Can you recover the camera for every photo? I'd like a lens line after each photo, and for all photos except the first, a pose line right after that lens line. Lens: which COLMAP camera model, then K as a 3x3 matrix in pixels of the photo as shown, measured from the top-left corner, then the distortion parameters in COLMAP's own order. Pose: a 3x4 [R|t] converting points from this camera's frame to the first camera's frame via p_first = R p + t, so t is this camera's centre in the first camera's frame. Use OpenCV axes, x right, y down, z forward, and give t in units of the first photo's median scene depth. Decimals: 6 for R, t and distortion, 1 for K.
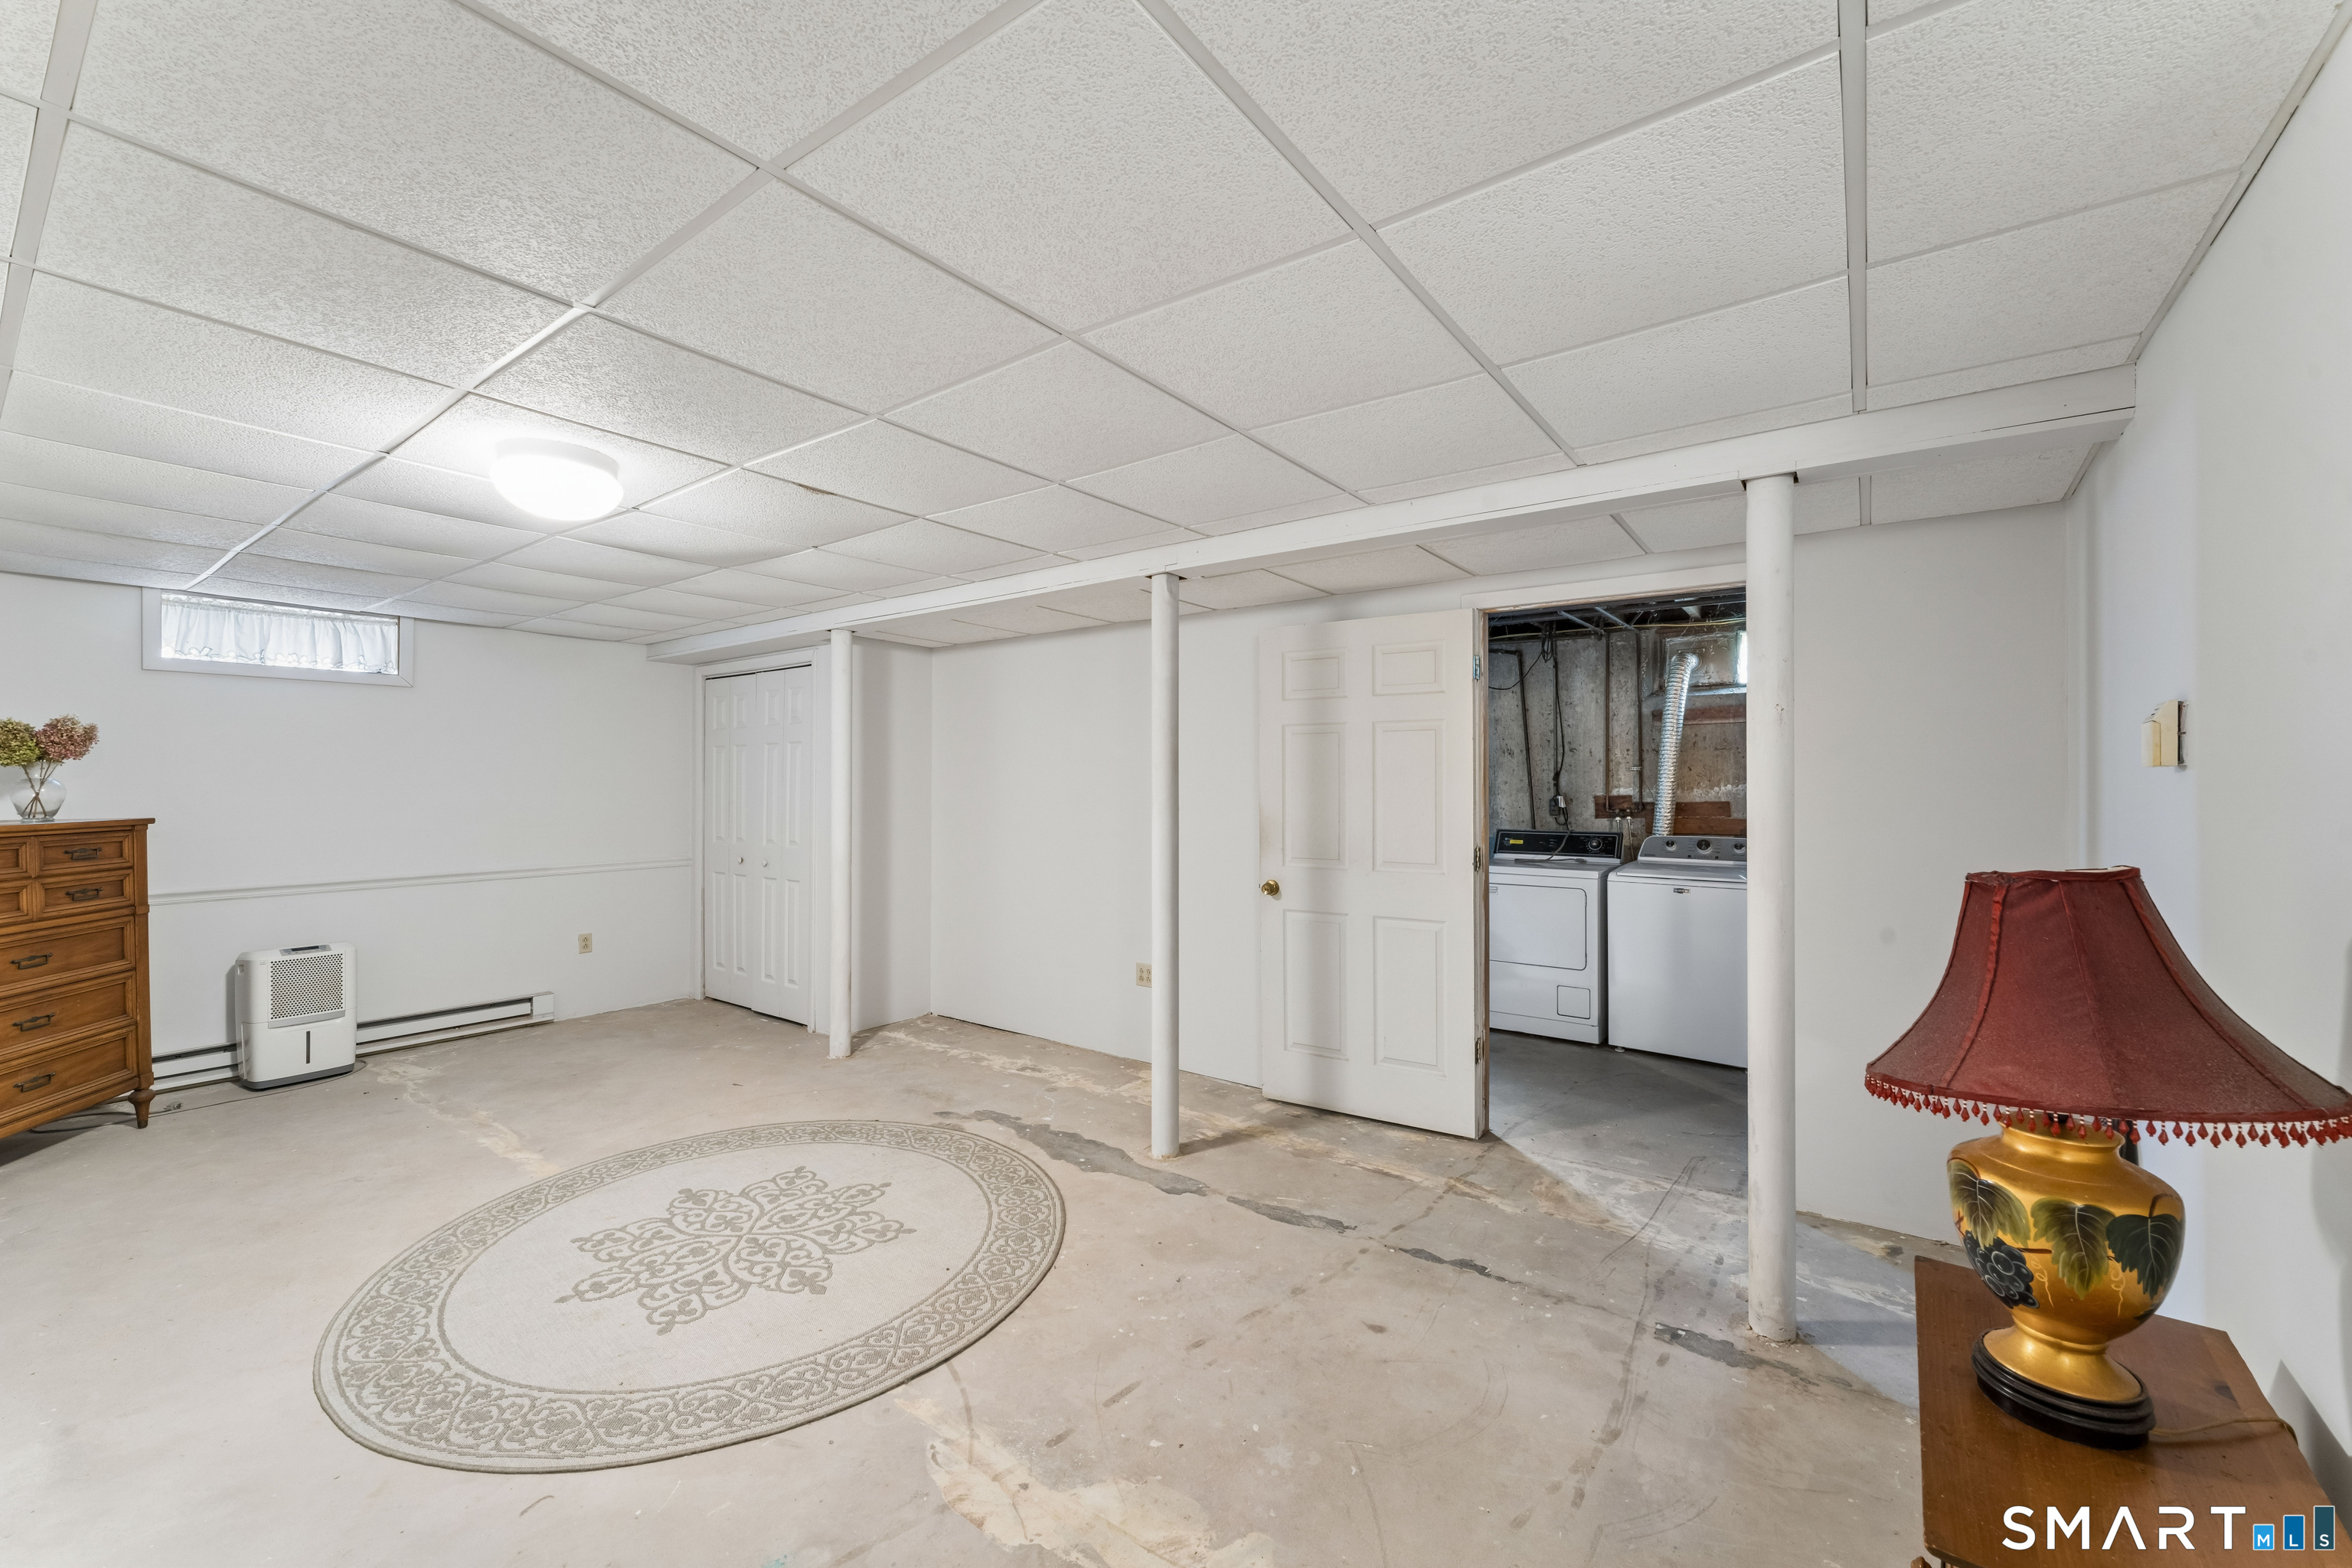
lens RADIAL K [[964.2, 0, 1182.3], [0, 964.2, 781.9], [0, 0, 1]] dist [-0.001229, -0.001739]
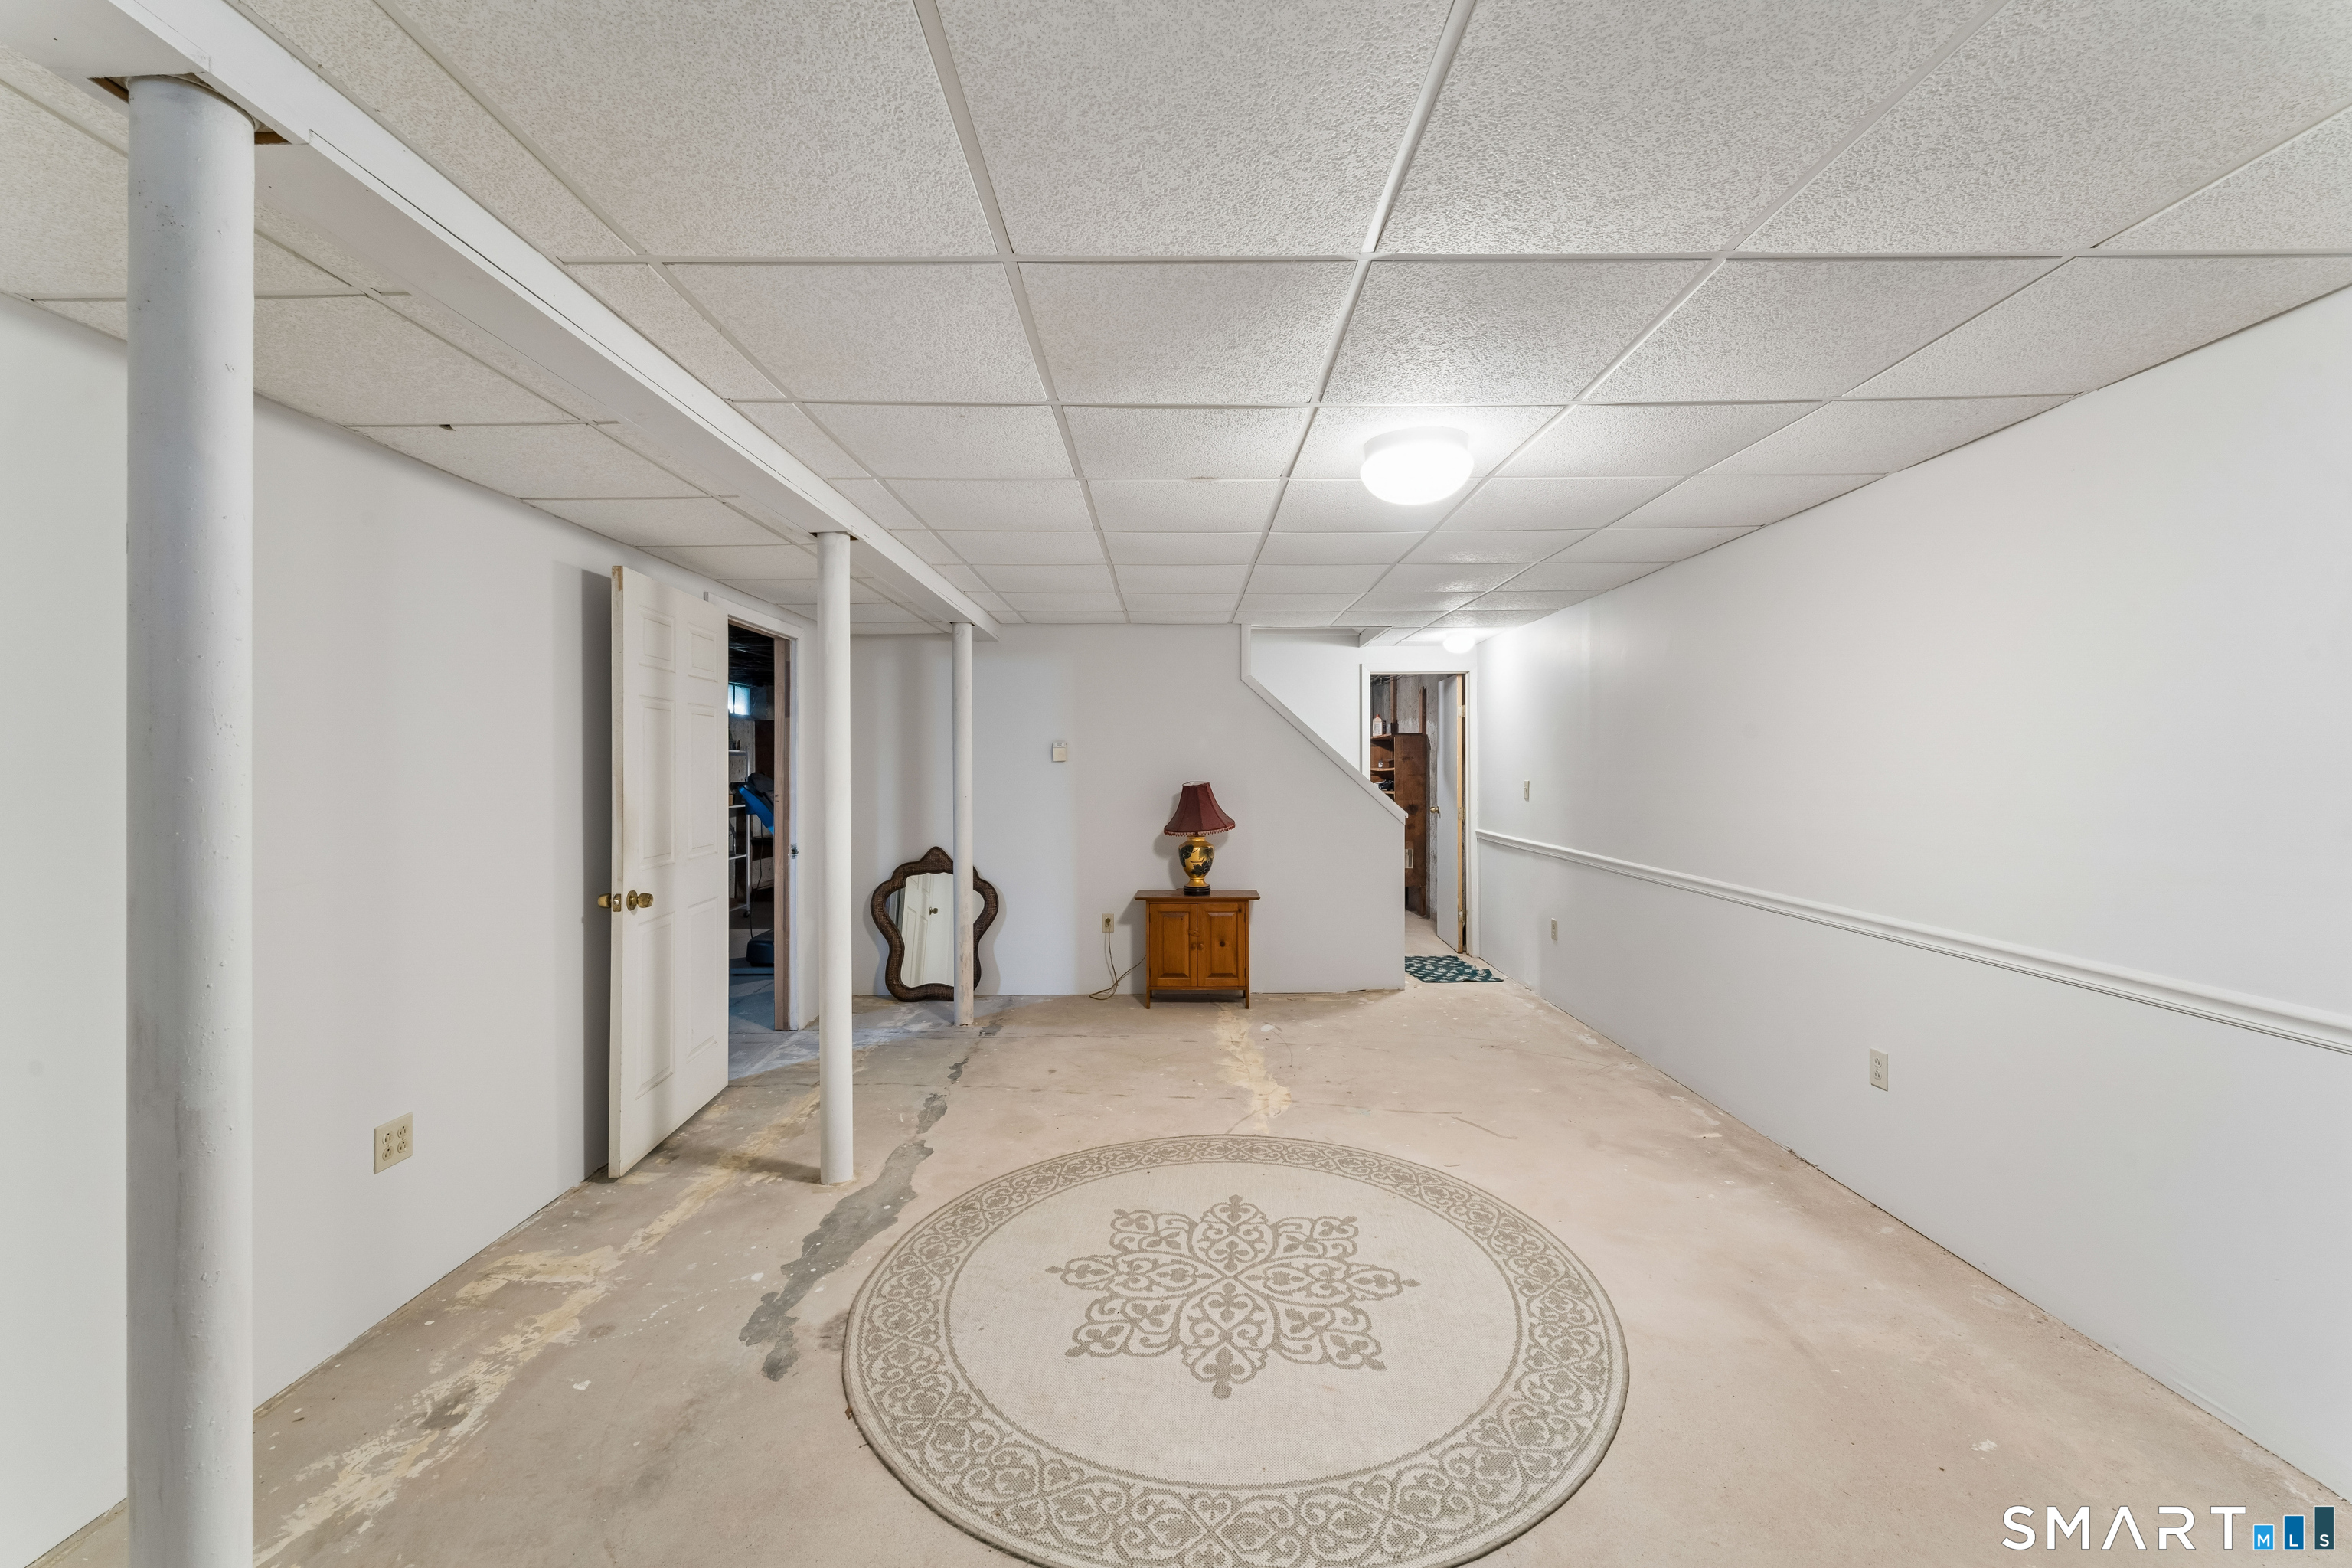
lens RADIAL K [[964.2, 0, 1178.1], [0, 964.2, 771.7], [0, 0, 1]] dist [-0.001229, -0.001739]
pose [[-0.608818, -0.001914, 0.793308, -1.121819], [0.004206, 0.999975, 0.005641, 0.001402], [-0.793299, 0.006770, -0.608794, 1.567293]]
